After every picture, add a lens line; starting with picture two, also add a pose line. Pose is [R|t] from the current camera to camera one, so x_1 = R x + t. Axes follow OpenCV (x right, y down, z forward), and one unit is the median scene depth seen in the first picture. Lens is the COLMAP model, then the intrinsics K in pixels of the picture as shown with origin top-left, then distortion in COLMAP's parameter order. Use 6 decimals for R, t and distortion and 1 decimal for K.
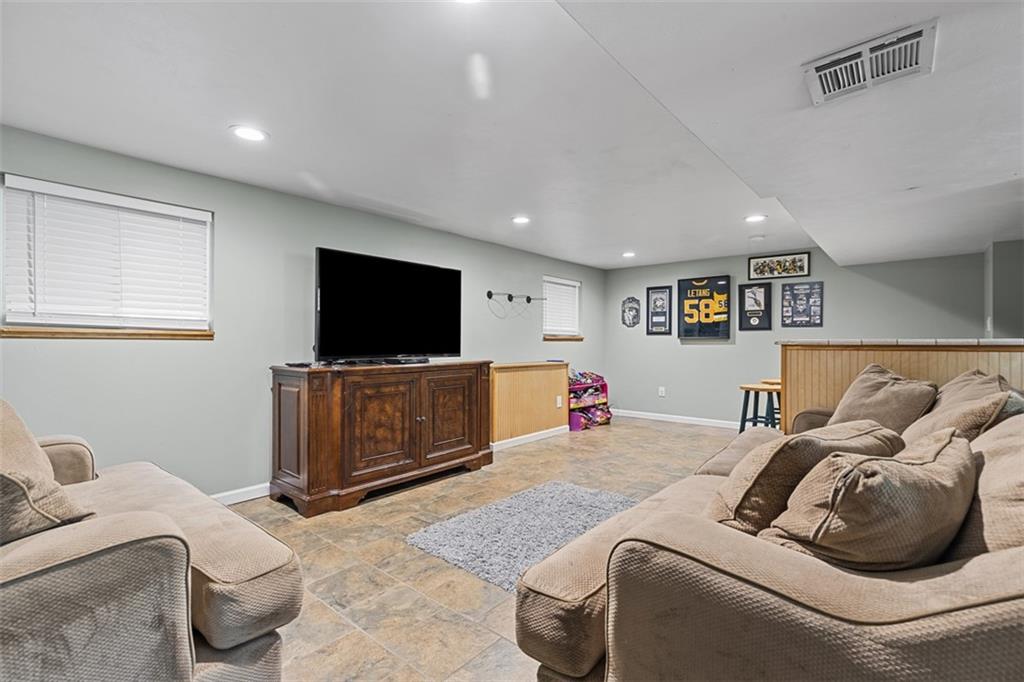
lens RADIAL K [[460.8, 0, 512.3], [0, 460.8, 341.2], [0, 0, 1]] dist [0.009765, -0.000105]
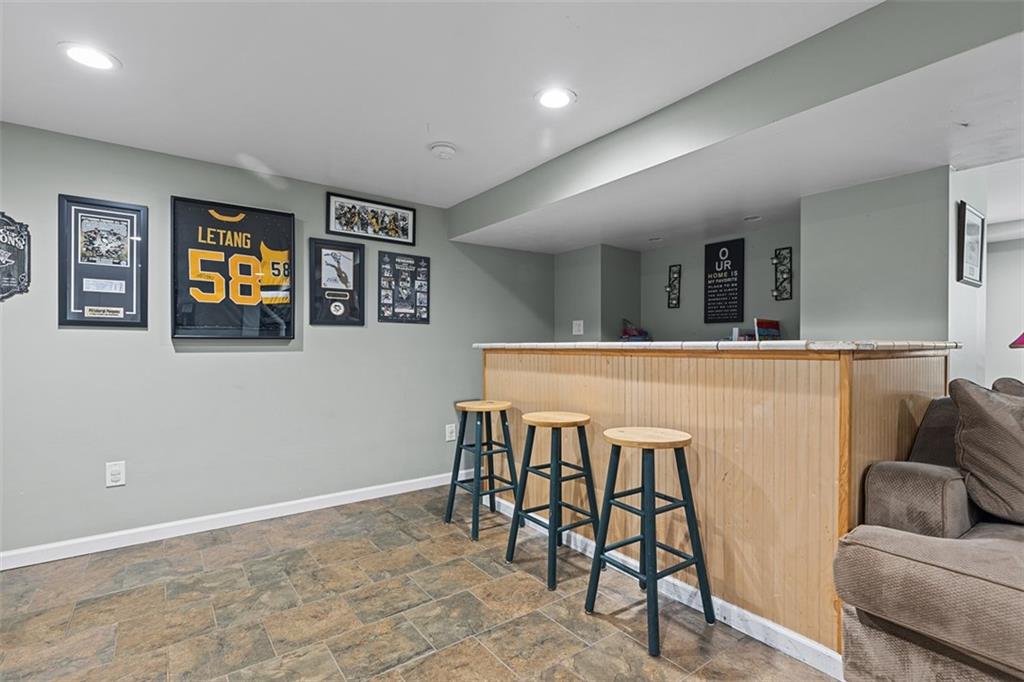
lens RADIAL K [[482.5, 0, 512.9], [0, 482.5, 347.0], [0, 0, 1]] dist [0.000526, 0.000007]
pose [[0.226473, 0.000611, 0.974017, 0.005955], [-0.000710, 1.000000, -0.000462, 0.002883], [-0.974017, -0.000587, 0.226473, 0.662901]]
